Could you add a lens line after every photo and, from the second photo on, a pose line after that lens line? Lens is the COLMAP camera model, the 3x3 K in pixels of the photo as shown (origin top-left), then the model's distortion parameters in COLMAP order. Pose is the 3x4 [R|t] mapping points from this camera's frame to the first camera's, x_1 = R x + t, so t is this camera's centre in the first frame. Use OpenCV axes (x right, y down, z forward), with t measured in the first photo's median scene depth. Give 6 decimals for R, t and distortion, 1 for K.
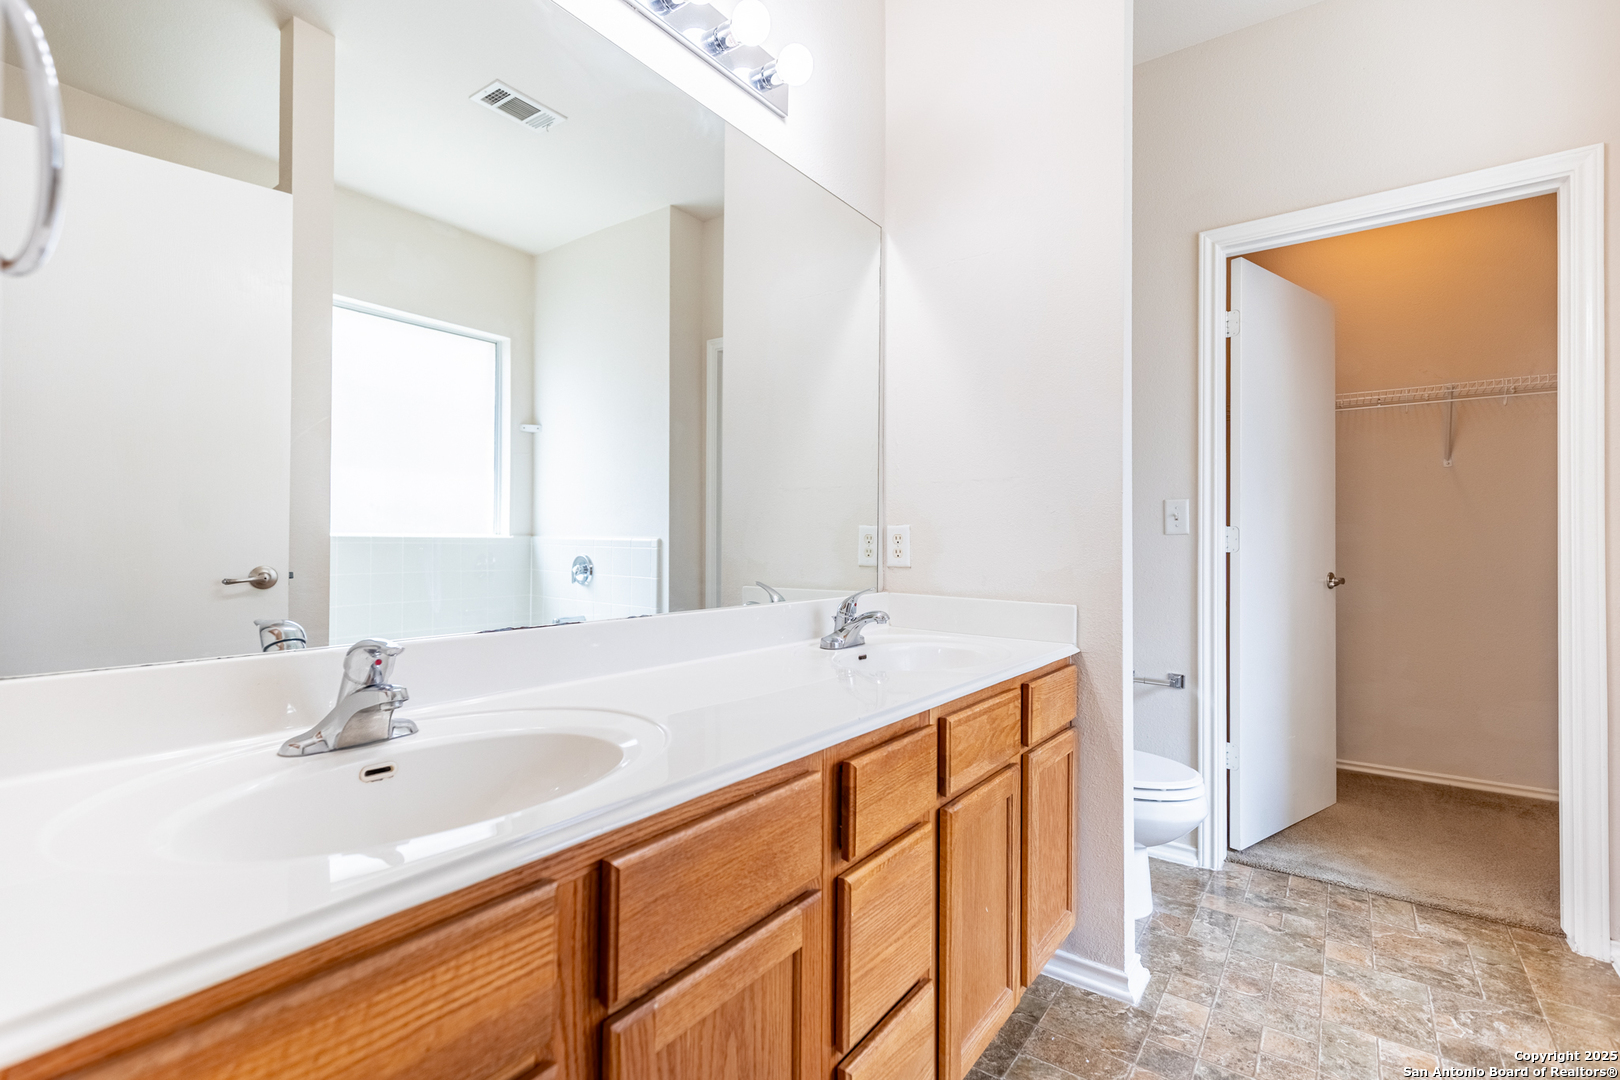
lens RADIAL K [[729.1, 0, 813.3], [0, 729.1, 539.0], [0, 0, 1]] dist [0.010322, 0.000141]
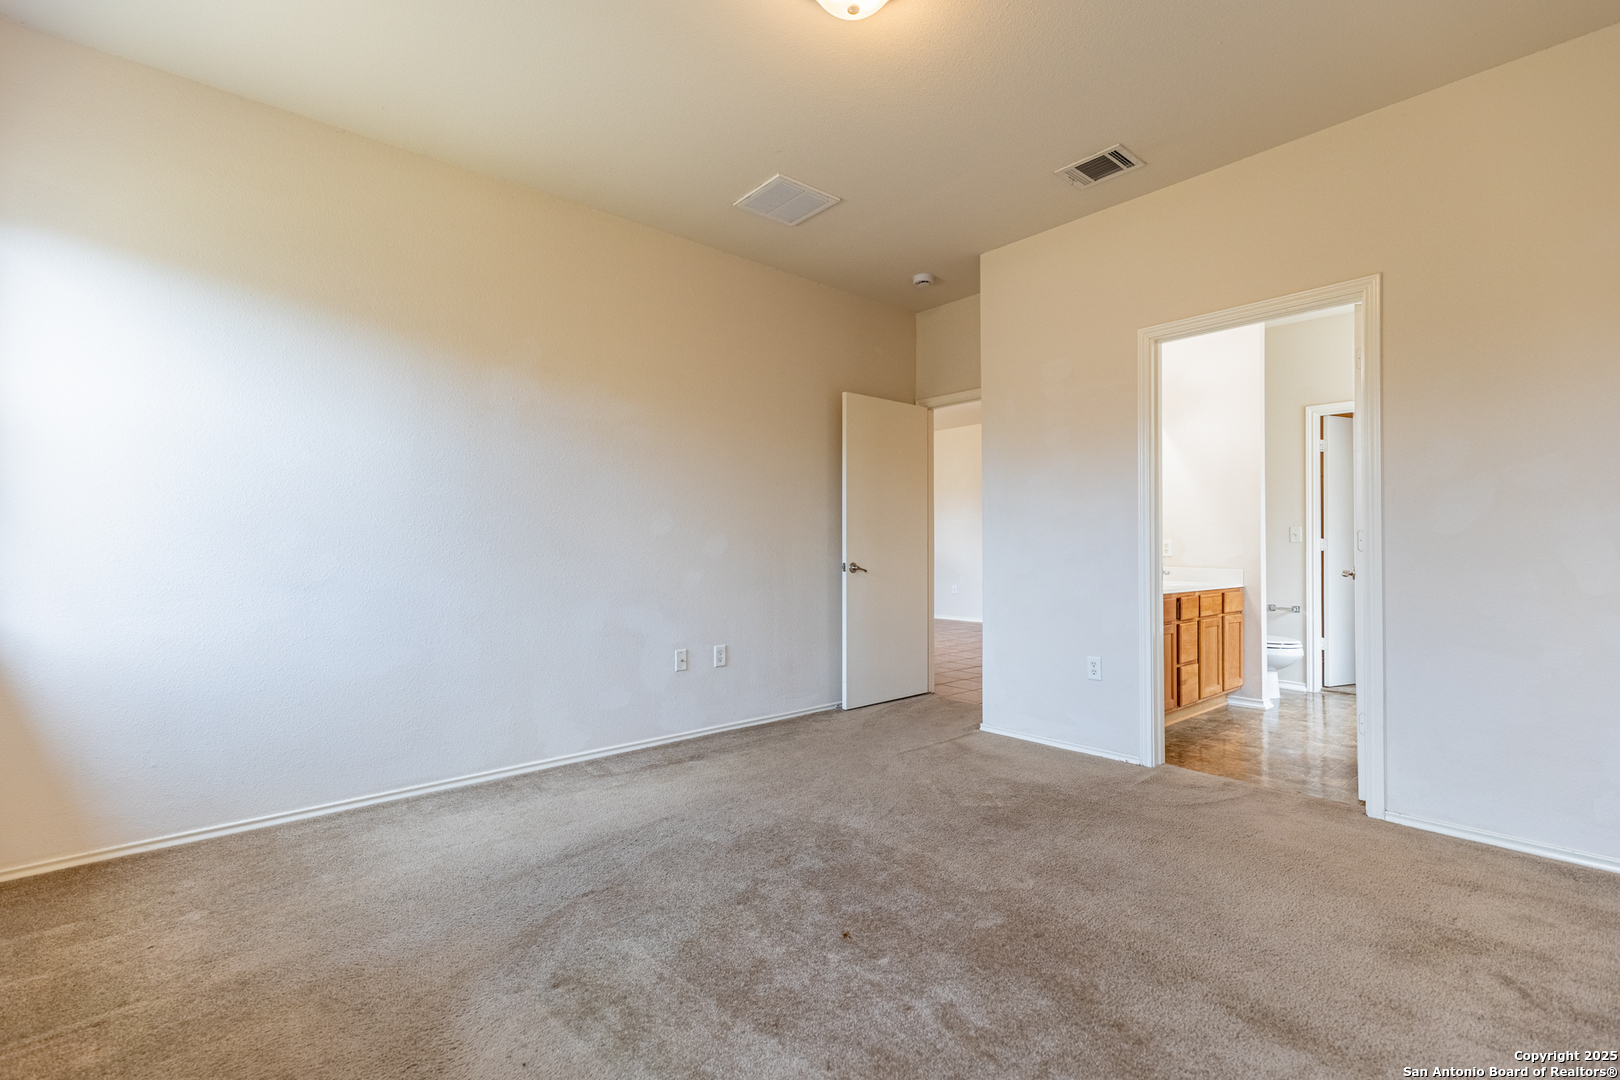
lens RADIAL K [[729.1, 0, 813.3], [0, 729.1, 539.0], [0, 0, 1]] dist [0.010322, 0.000141]
pose [[0.977812, -0.005116, -0.209421, -0.552529], [0.004770, 0.999986, -0.002155, -0.023104], [0.209430, 0.001109, 0.977823, -1.748067]]
